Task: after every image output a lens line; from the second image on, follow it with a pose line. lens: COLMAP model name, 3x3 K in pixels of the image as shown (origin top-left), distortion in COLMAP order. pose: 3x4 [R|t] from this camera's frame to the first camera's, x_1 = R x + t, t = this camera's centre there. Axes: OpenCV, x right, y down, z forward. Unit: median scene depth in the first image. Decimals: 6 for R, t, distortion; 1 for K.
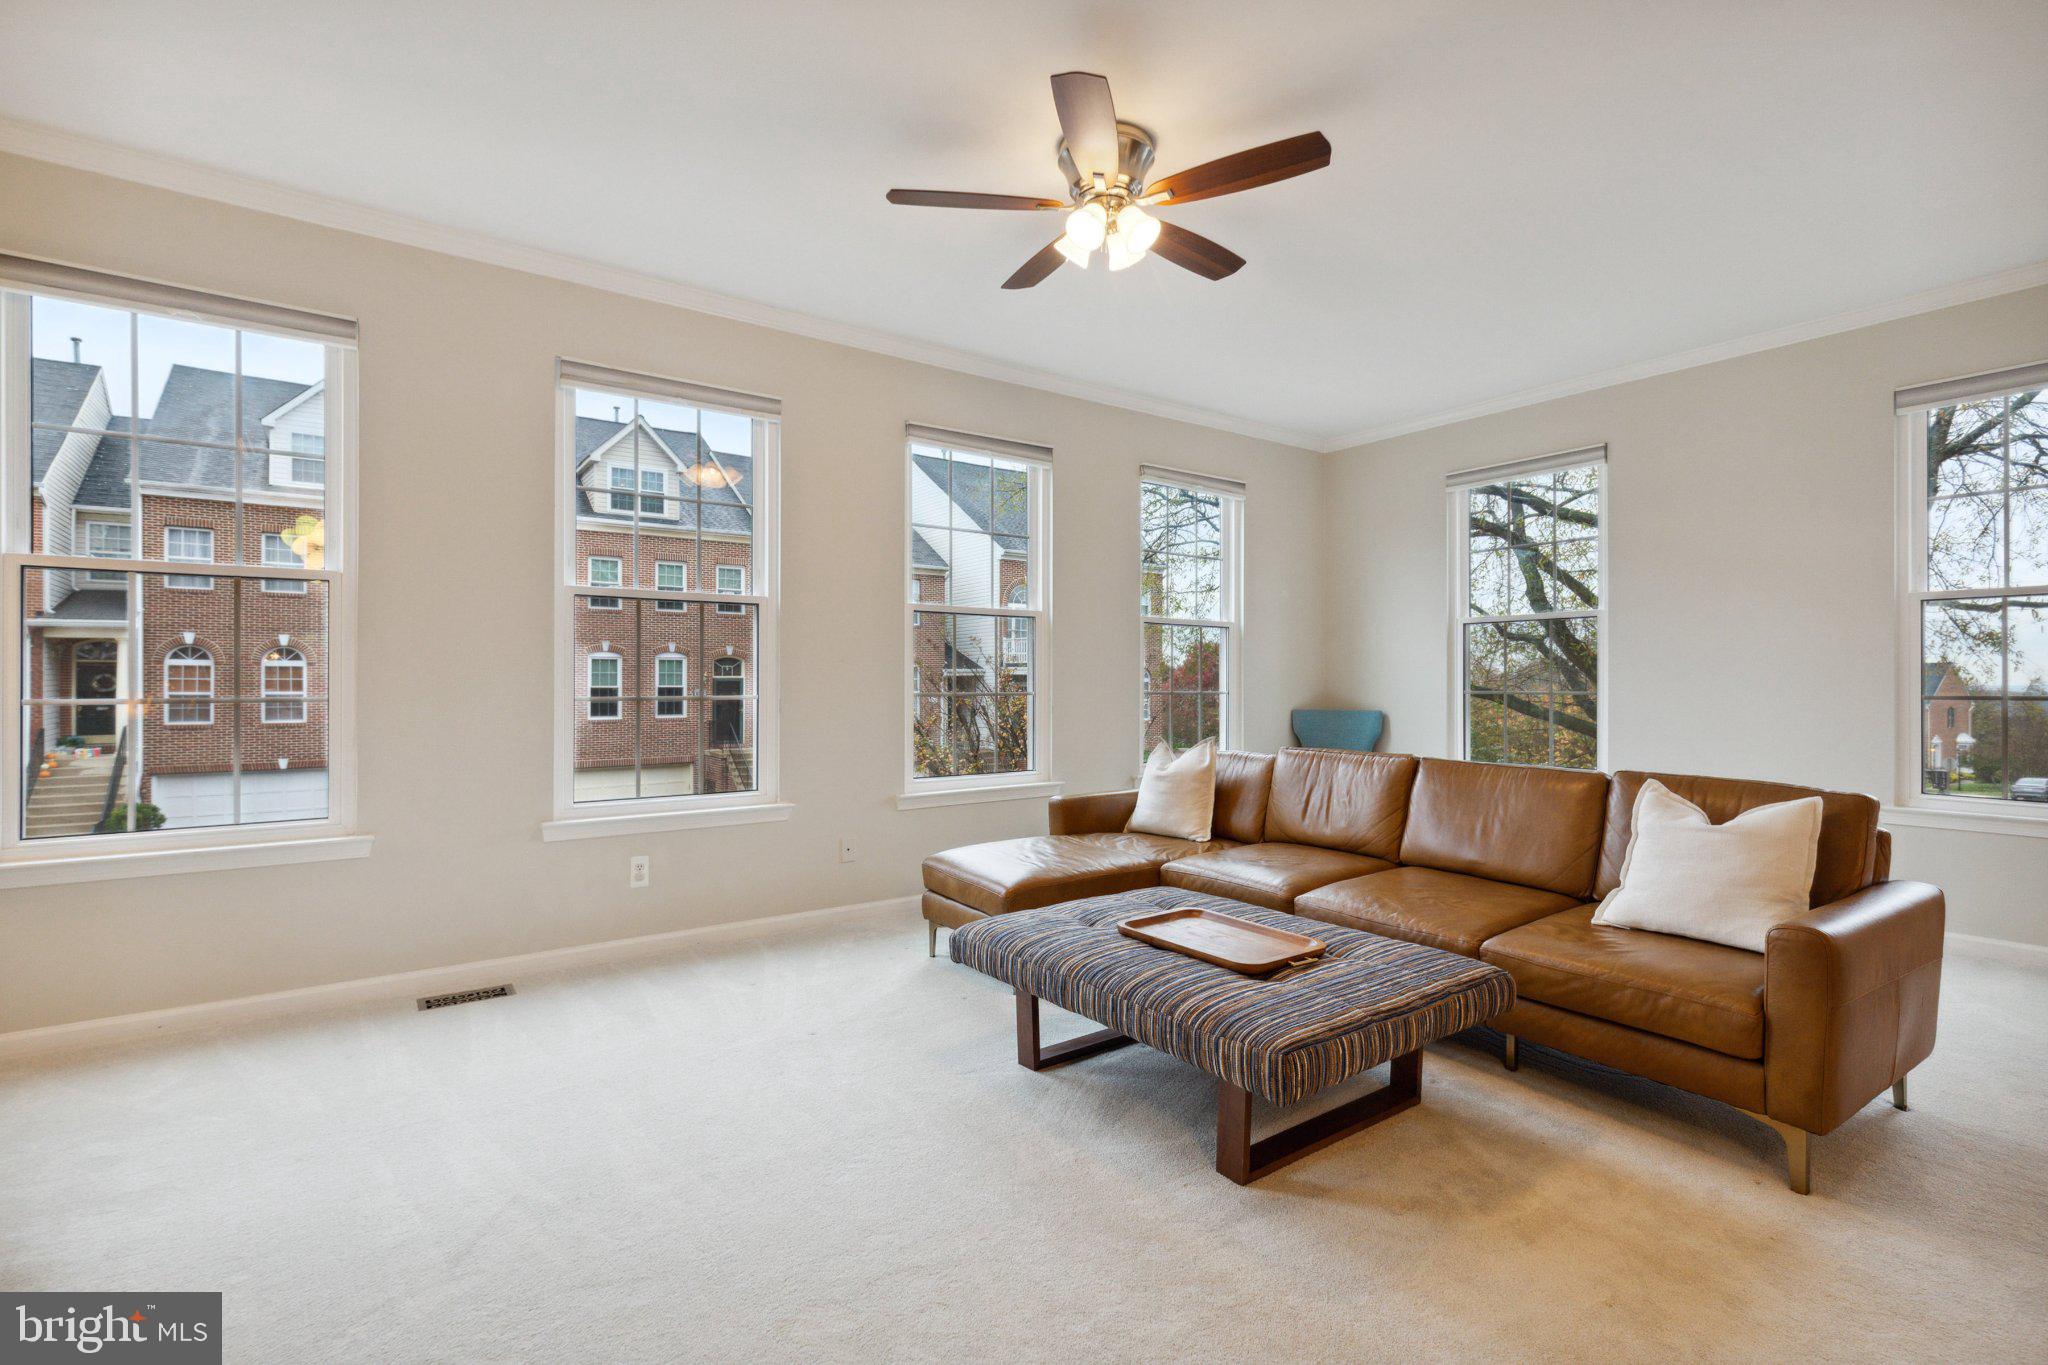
lens RADIAL K [[934.1, 0, 1024.0], [0, 934.1, 678.6], [0, 0, 1]] dist [0.000756, 0.001572]
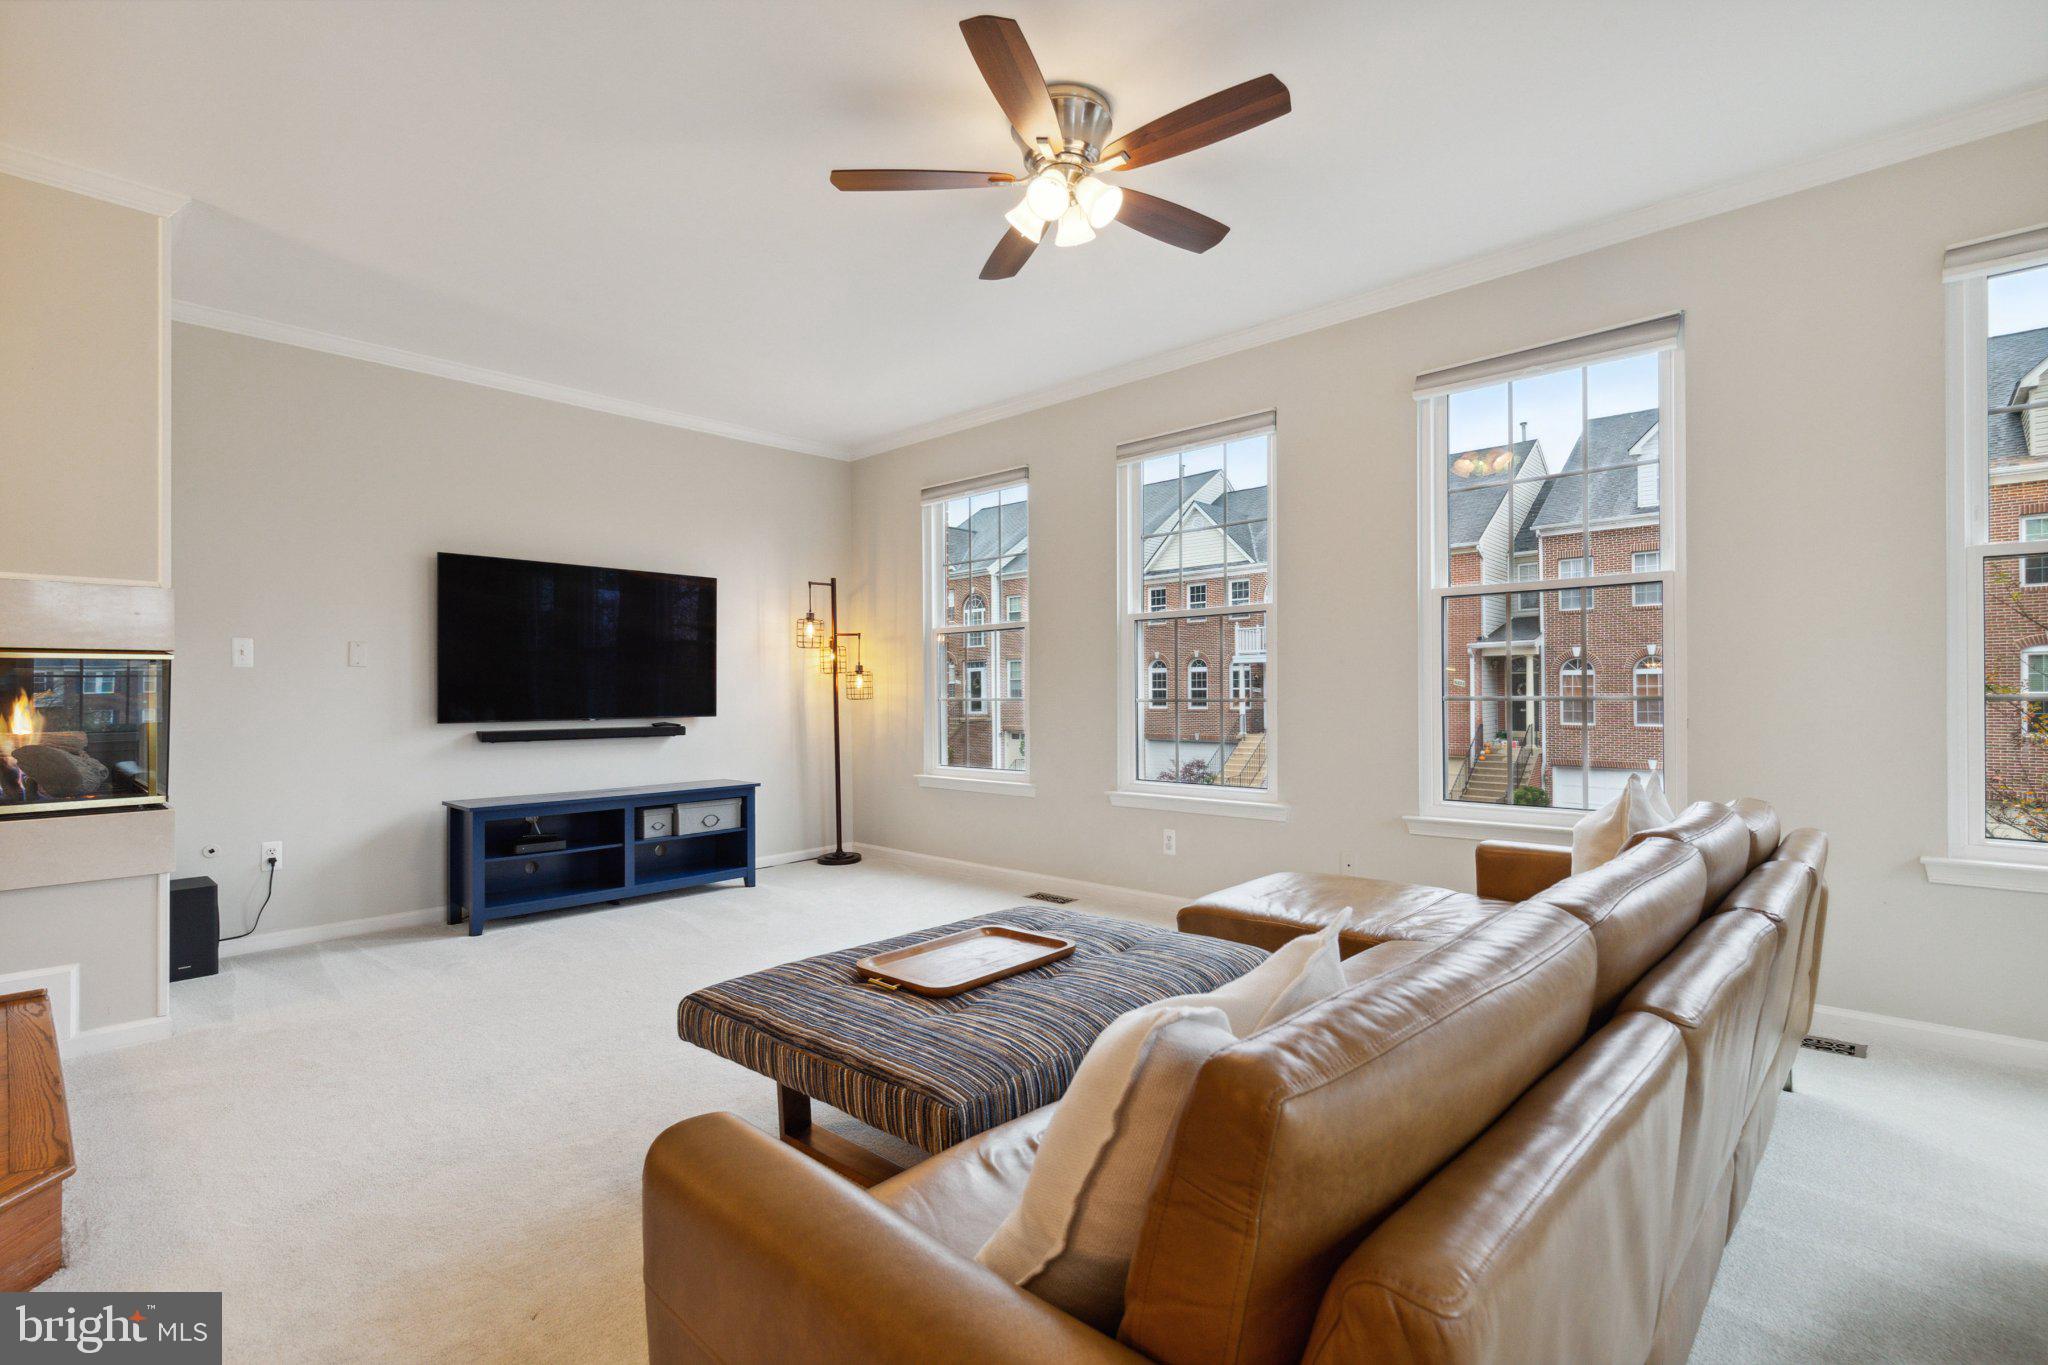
lens RADIAL K [[934.1, 0, 1037.4], [0, 934.1, 682.9], [0, 0, 1]] dist [0.000756, 0.001572]
pose [[0.207311, -0.011415, -0.978208, 0.127505], [0.008726, 0.999914, -0.009819, 0.001644], [0.978236, -0.006501, 0.207393, 0.098841]]
